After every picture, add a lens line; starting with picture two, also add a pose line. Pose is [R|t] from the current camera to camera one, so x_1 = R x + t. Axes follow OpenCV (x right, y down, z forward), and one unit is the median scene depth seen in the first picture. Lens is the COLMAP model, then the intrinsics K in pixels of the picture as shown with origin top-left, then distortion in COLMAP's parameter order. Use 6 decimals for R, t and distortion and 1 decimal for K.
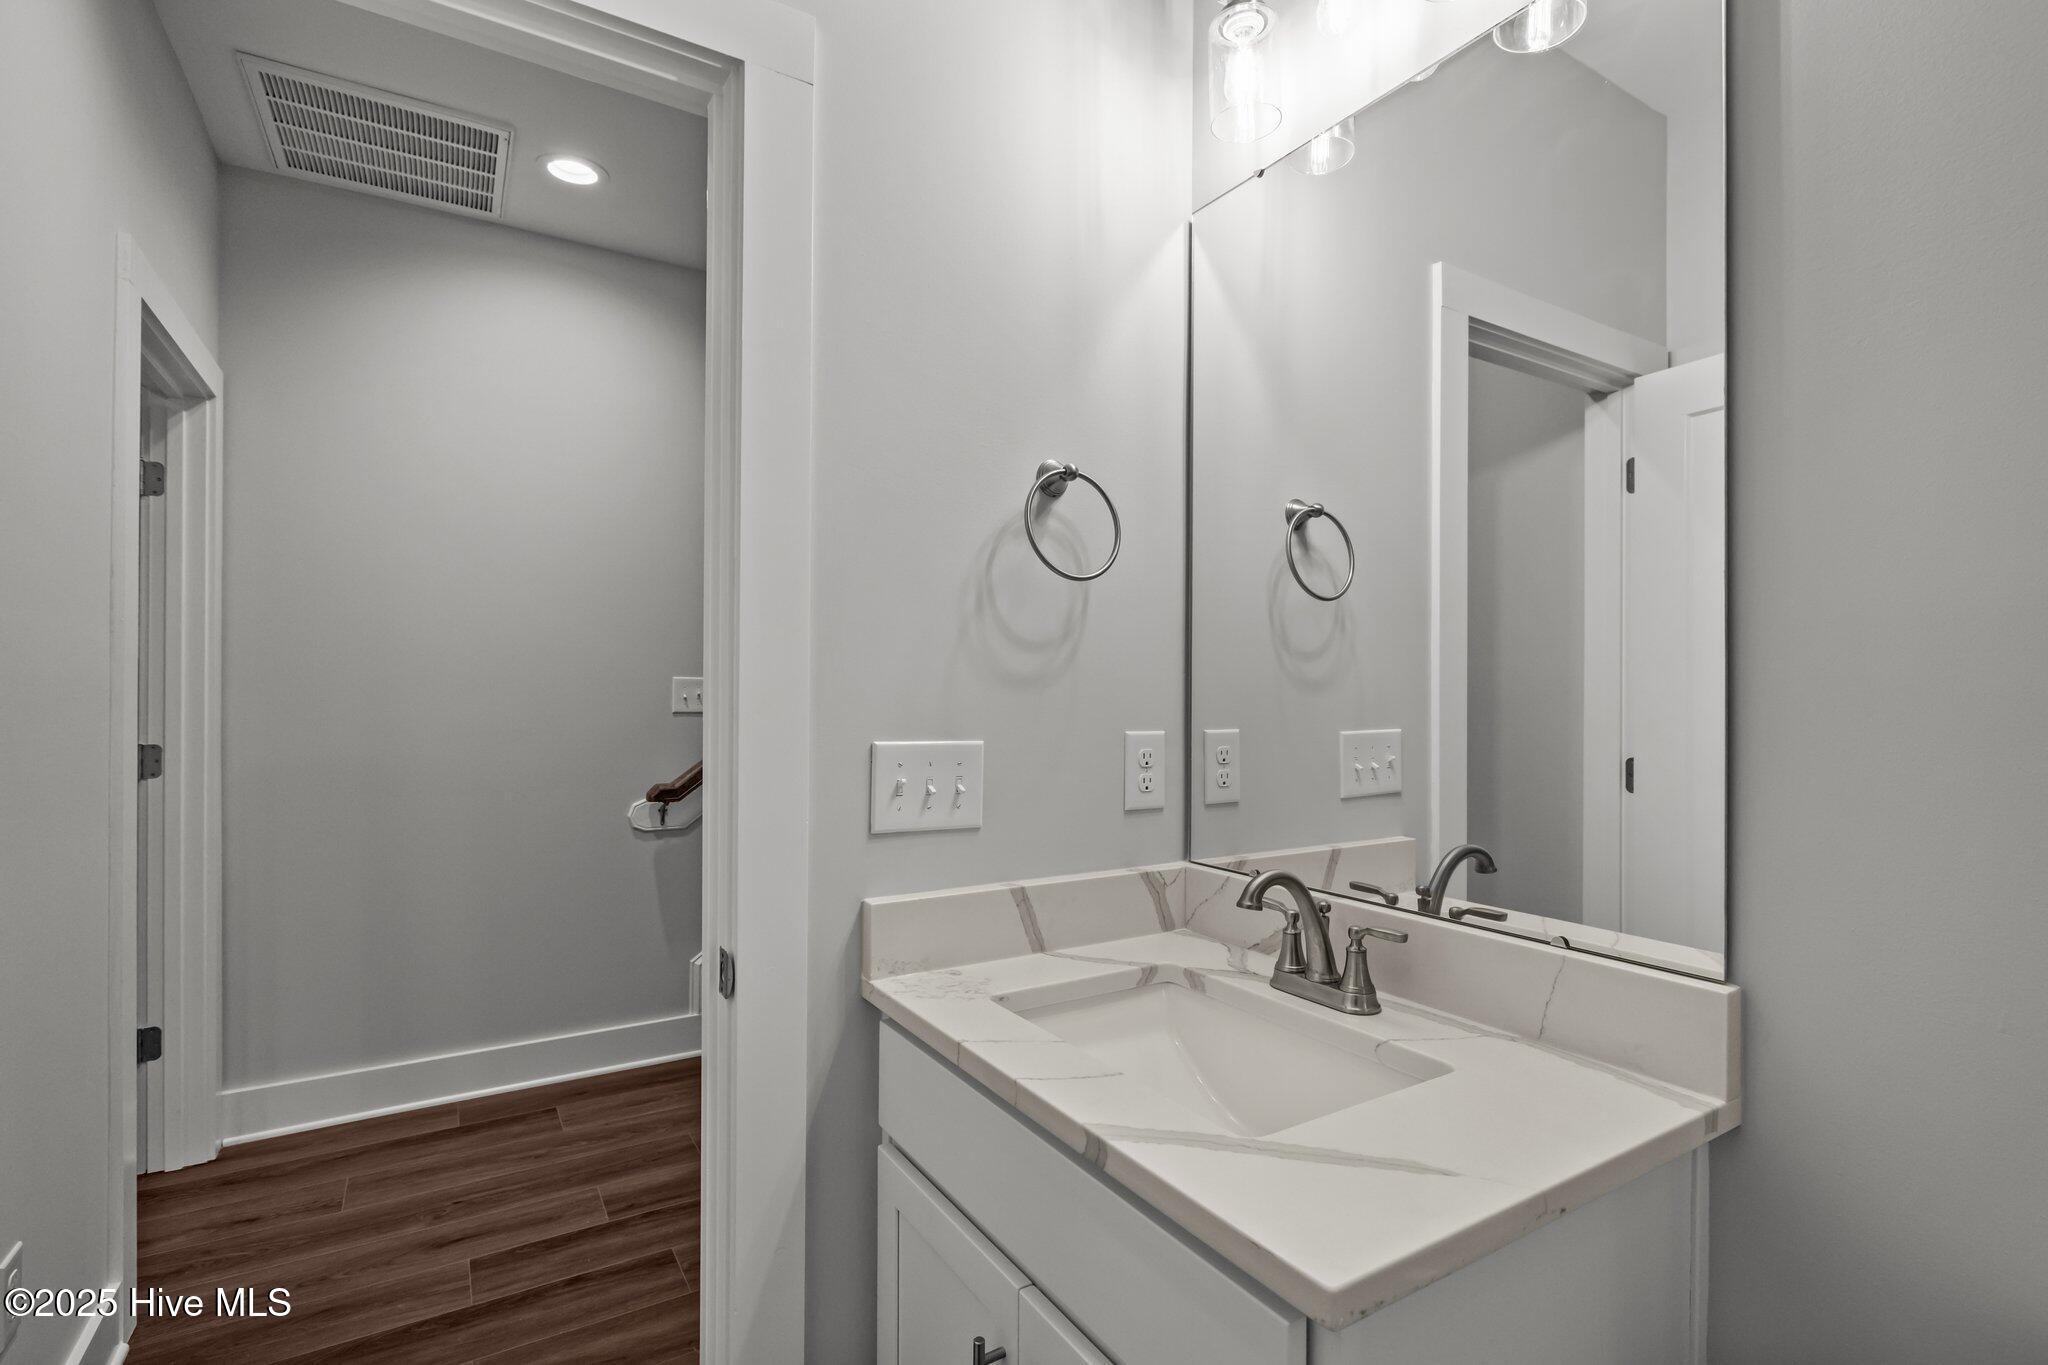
lens RADIAL K [[965.0, 0, 1039.2], [0, 965.0, 686.6], [0, 0, 1]] dist [0.003457, 0.000634]
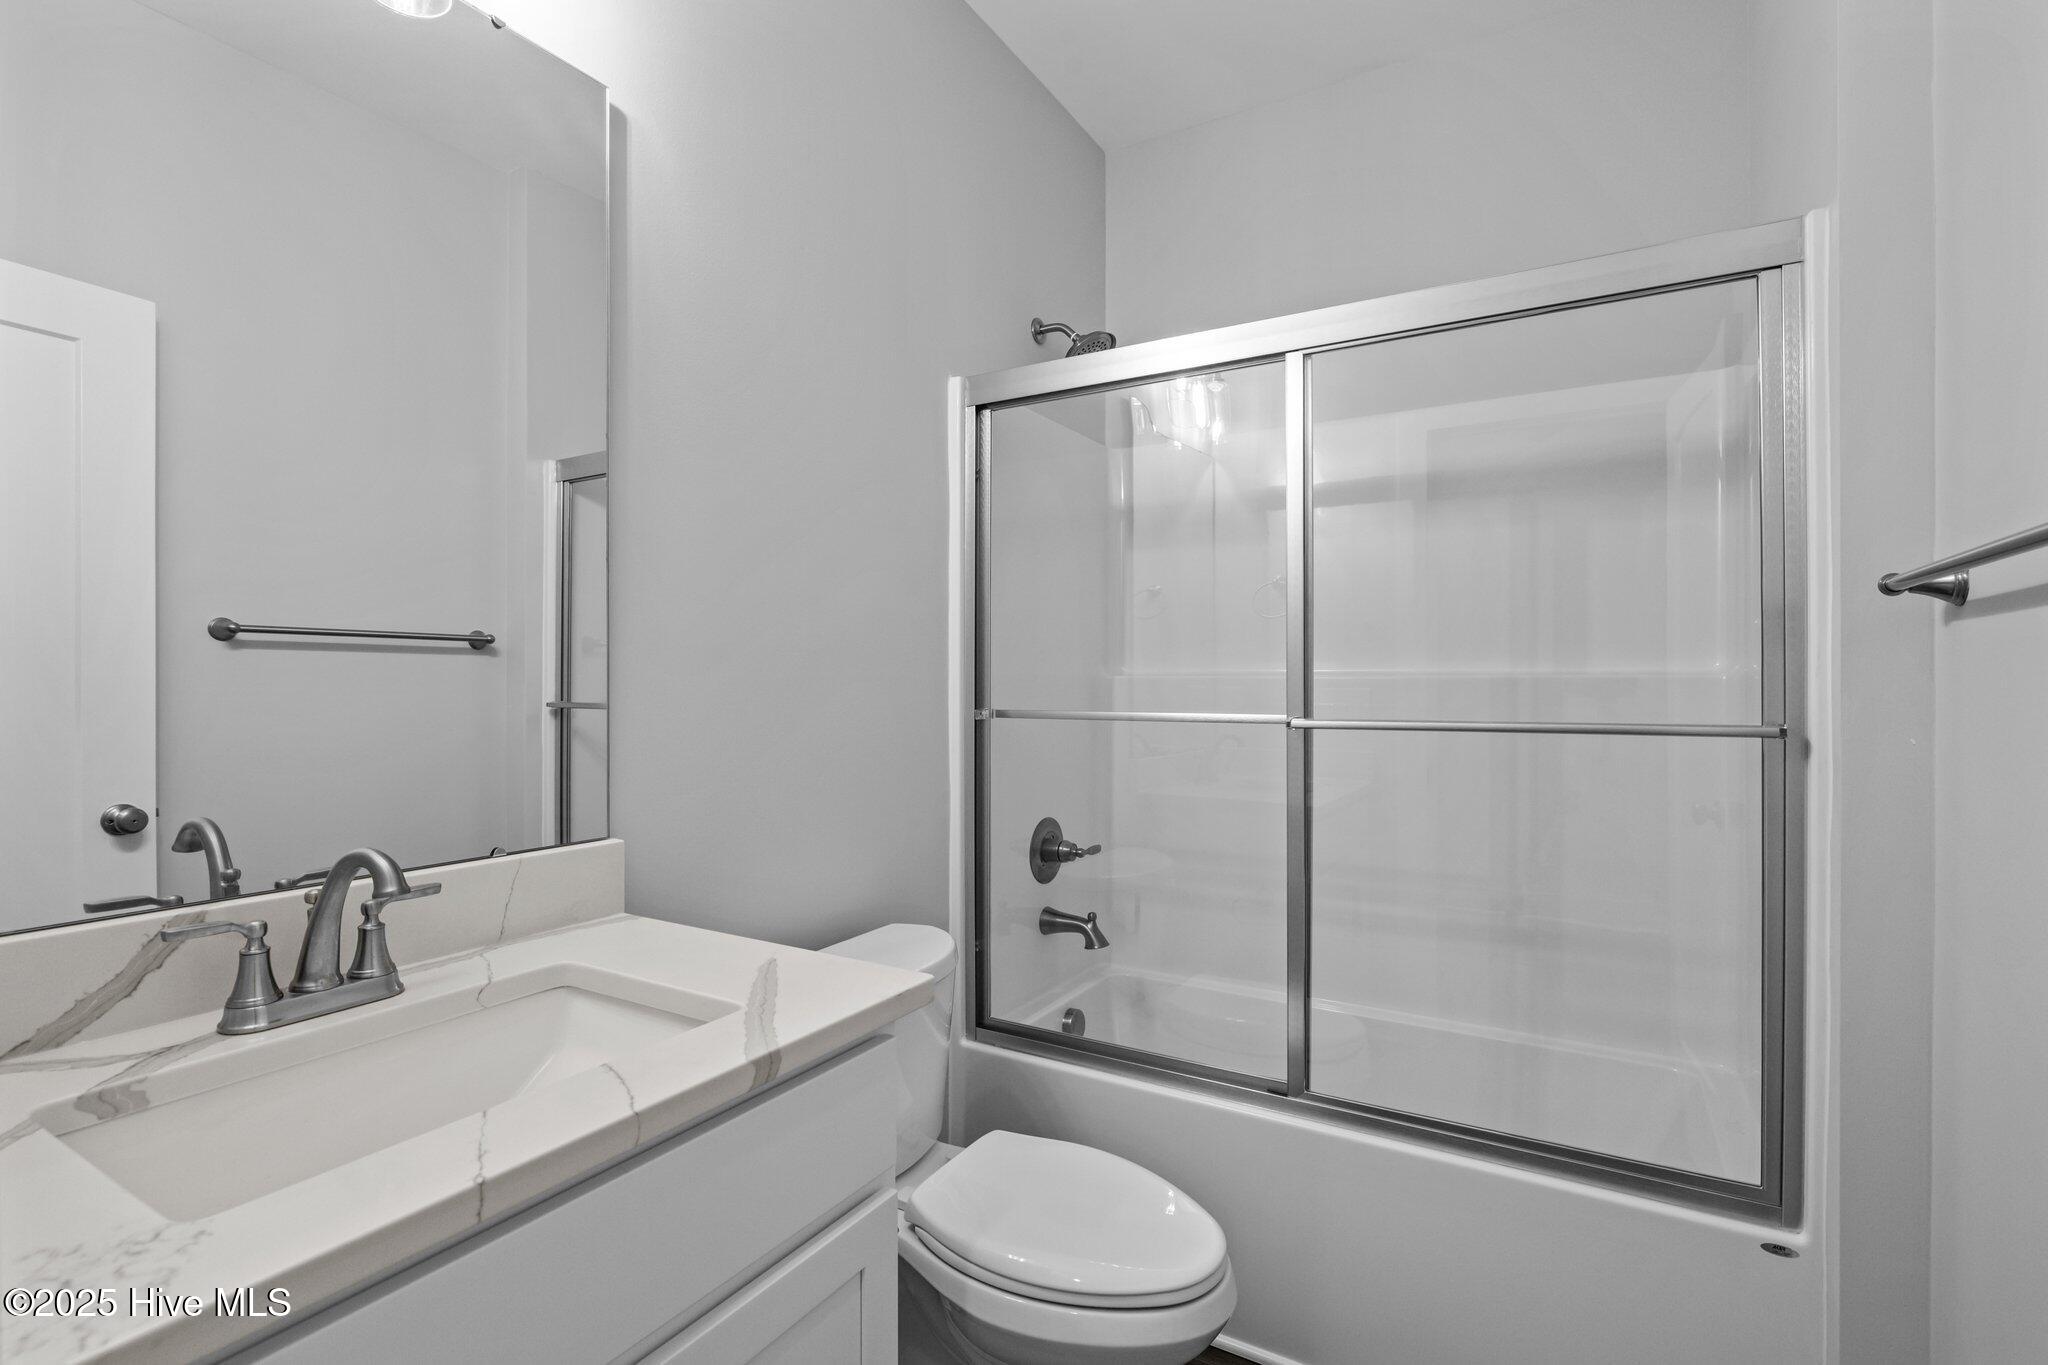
lens RADIAL K [[965.0, 0, 1027.6], [0, 965.0, 675.2], [0, 0, 1]] dist [0.003457, 0.000634]
pose [[-0.464612, -0.000639, 0.885514, -0.732194], [-0.003747, 0.999992, -0.001245, 0.056163], [-0.885506, -0.003897, -0.464611, 0.945877]]
